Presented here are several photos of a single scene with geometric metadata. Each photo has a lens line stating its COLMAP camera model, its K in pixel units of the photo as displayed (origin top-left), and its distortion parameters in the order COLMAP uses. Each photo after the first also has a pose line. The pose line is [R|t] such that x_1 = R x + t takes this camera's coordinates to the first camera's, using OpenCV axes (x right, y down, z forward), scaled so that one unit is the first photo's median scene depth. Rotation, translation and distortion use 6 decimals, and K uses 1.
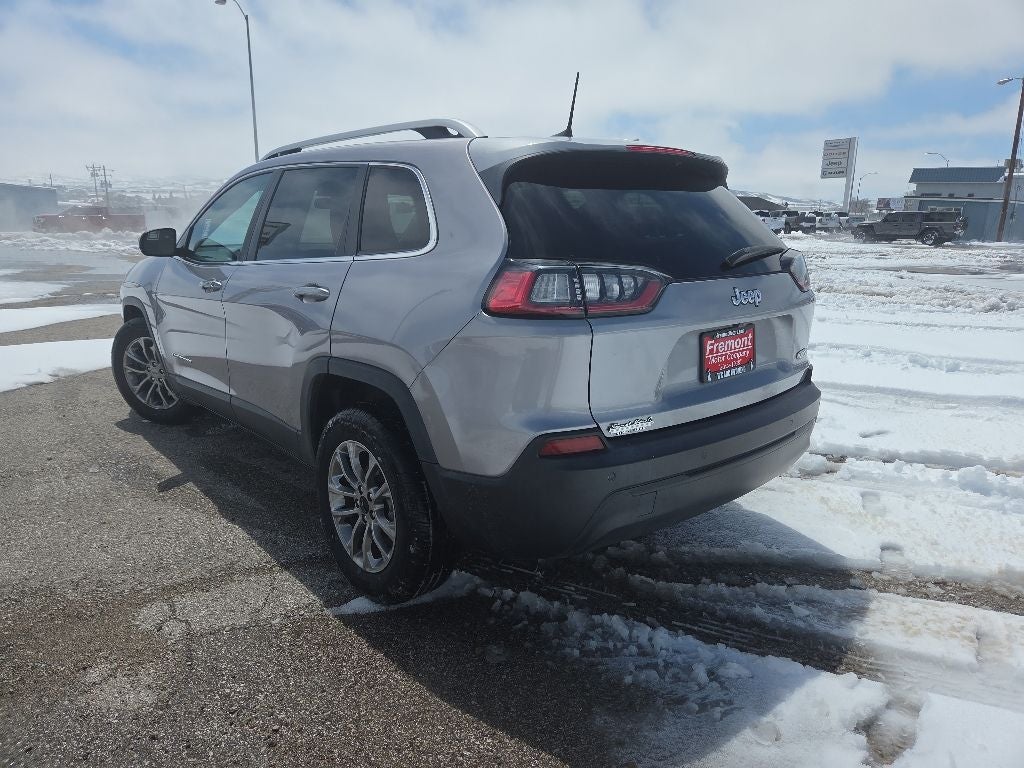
lens RADIAL K [[689.2, 0, 512.7], [0, 689.2, 380.4], [0, 0, 1]] dist [0.050554, -0.045159]
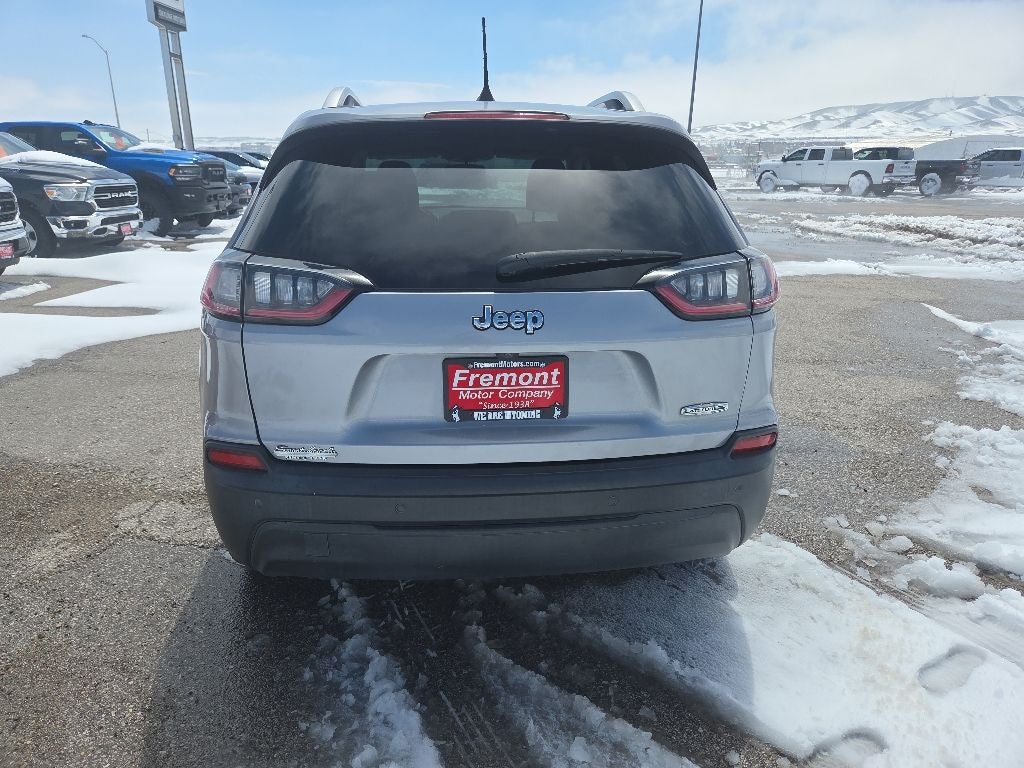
lens RADIAL K [[689.2, 0, 509.6], [0, 689.2, 385.6], [0, 0, 1]] dist [0.050554, -0.045159]
pose [[0.805259, 0.176127, -0.566161, 0.667049], [-0.135123, 0.984249, 0.114002, -0.117298], [0.577322, -0.015300, 0.816374, 0.345559]]
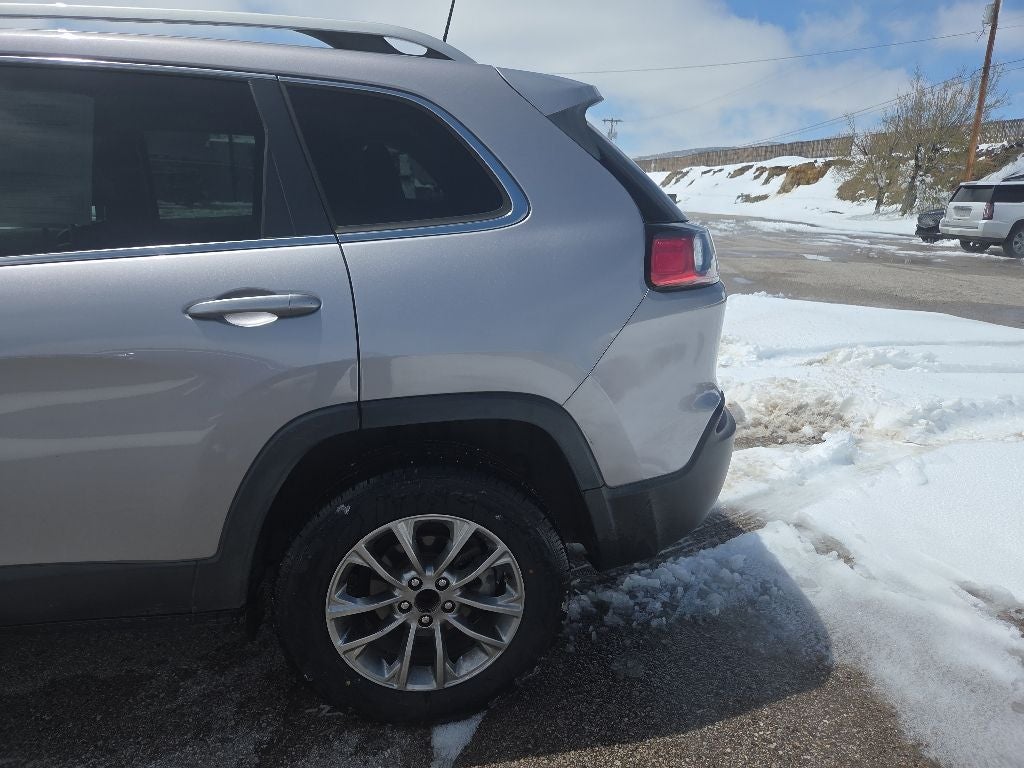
lens RADIAL K [[689.2, 0, 512.8], [0, 689.2, 388.3], [0, 0, 1]] dist [0.050554, -0.045159]
pose [[0.526397, -0.235492, 0.816976, -0.663081], [0.181864, 0.969825, 0.162371, -0.117595], [-0.830561, 0.063107, 0.553340, 0.522374]]
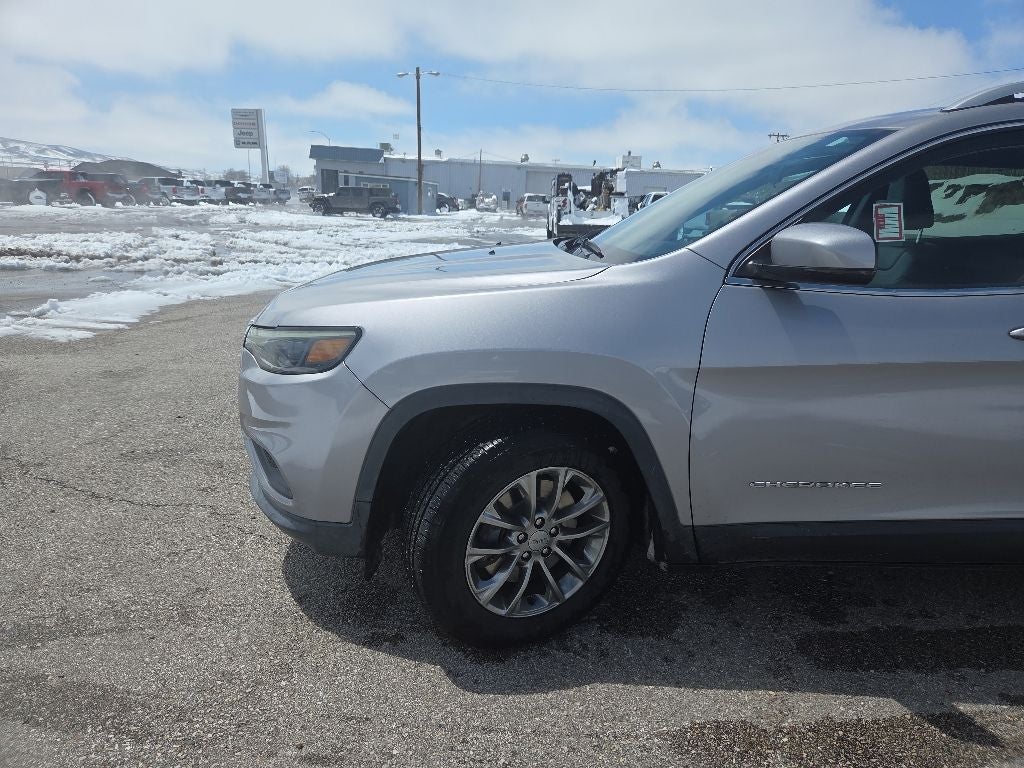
lens RADIAL K [[689.2, 0, 505.0], [0, 689.2, 386.9], [0, 0, 1]] dist [0.050554, -0.045159]
pose [[0.675963, -0.181612, 0.714206, -1.452247], [0.145861, 0.982956, 0.111901, -0.283943], [-0.722356, 0.028534, 0.690932, 1.223421]]
